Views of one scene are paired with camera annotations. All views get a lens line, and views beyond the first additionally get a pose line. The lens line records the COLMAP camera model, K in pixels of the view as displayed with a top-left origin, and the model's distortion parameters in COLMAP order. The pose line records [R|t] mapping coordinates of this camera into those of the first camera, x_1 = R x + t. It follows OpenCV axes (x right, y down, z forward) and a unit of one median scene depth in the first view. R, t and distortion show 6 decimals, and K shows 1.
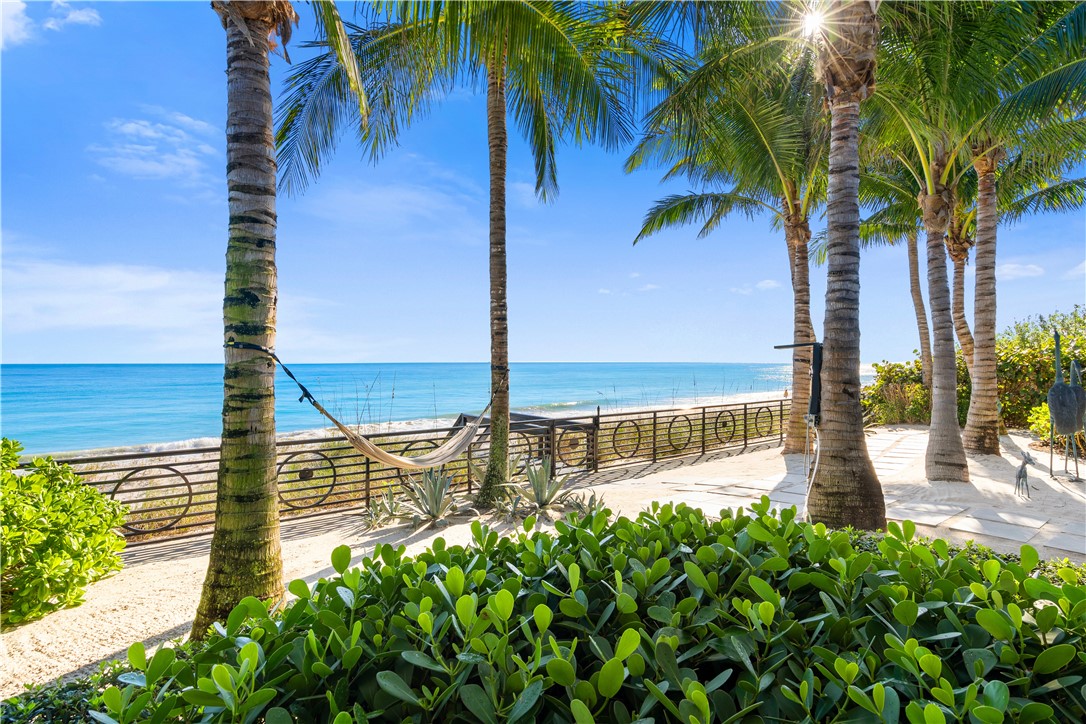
lens RADIAL K [[548.7, 0, 556.0], [0, 548.7, 360.2], [0, 0, 1]] dist [0.003703, 0.000301]
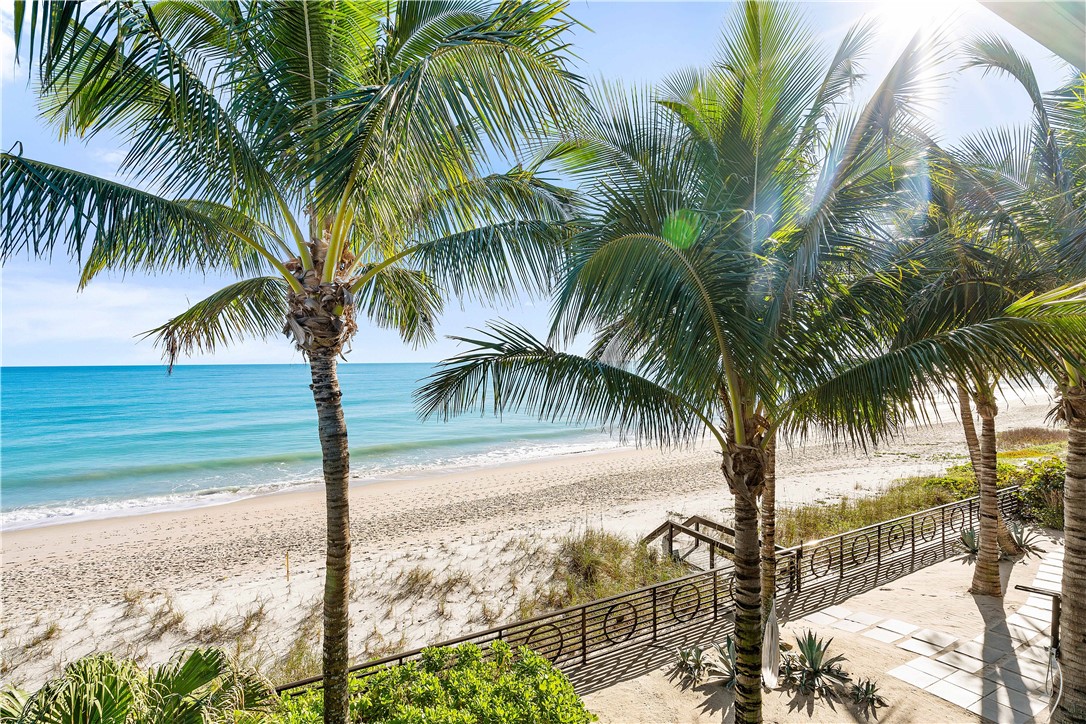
lens RADIAL K [[518.1, 0, 543.0], [0, 518.1, 359.5], [0, 0, 1]] dist [0.001415, -0.000053]
pose [[0.985196, -0.009631, -0.171159, -0.457715], [0.011478, 0.999886, 0.009804, -0.534279], [0.171045, -0.011623, 0.985195, -0.396824]]
